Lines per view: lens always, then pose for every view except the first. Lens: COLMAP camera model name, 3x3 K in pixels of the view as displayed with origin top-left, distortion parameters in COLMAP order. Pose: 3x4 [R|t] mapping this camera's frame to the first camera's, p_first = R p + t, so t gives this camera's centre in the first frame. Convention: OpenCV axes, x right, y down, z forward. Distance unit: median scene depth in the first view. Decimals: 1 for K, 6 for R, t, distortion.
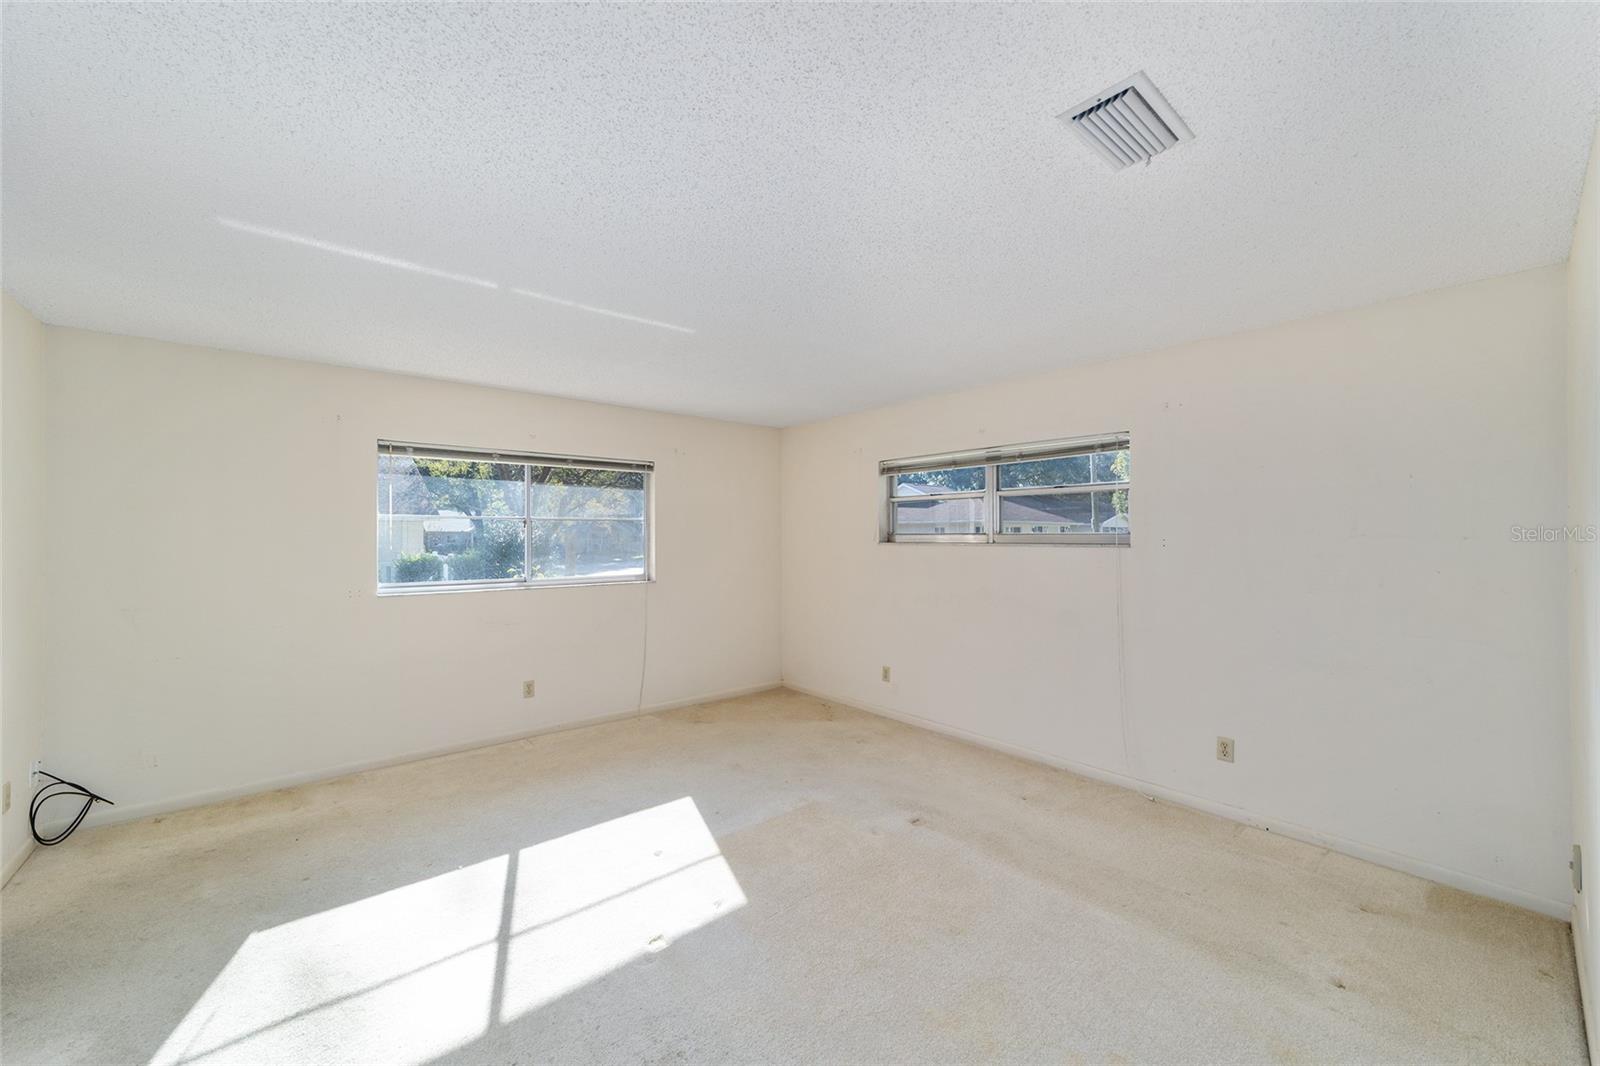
lens RADIAL K [[614.5, 0, 796.1], [0, 614.5, 535.4], [0, 0, 1]] dist [-0.012464, 0.008561]
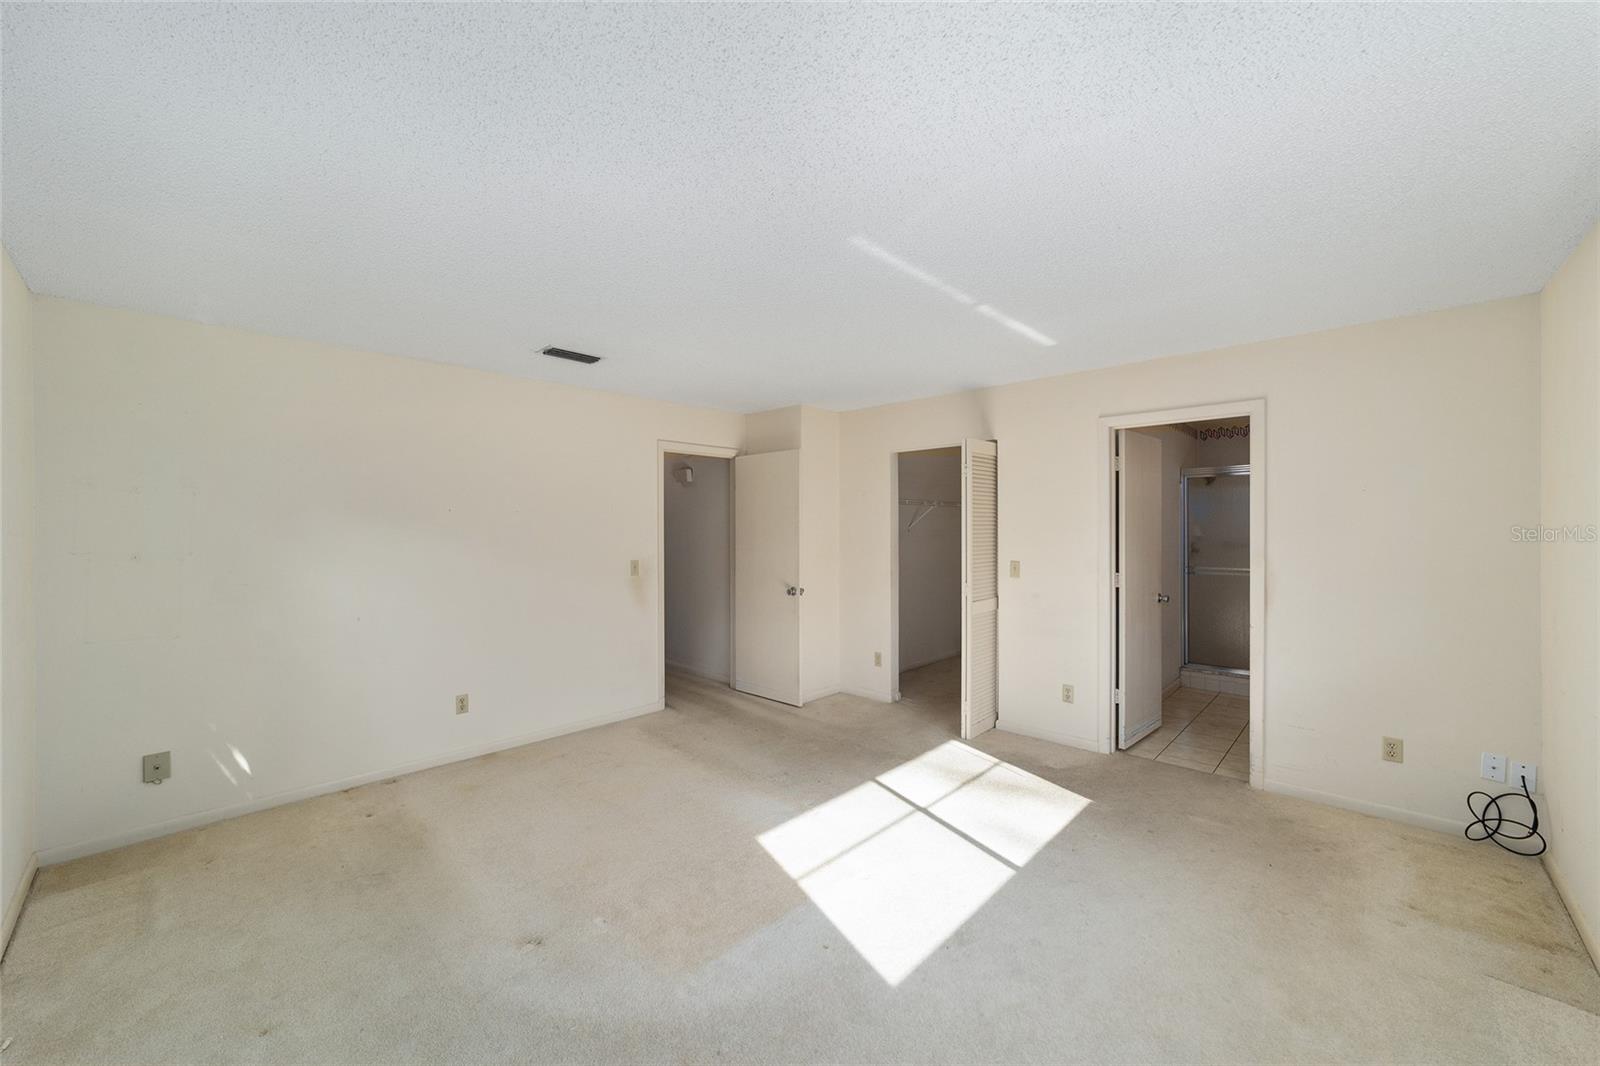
lens RADIAL K [[614.5, 0, 796.1], [0, 614.5, 535.4], [0, 0, 1]] dist [-0.012464, 0.008561]
pose [[-0.994664, 0.004590, -0.103064, -0.033859], [0.003741, 0.999958, 0.008425, 0.002053], [0.103098, 0.007994, -0.994639, 2.061264]]
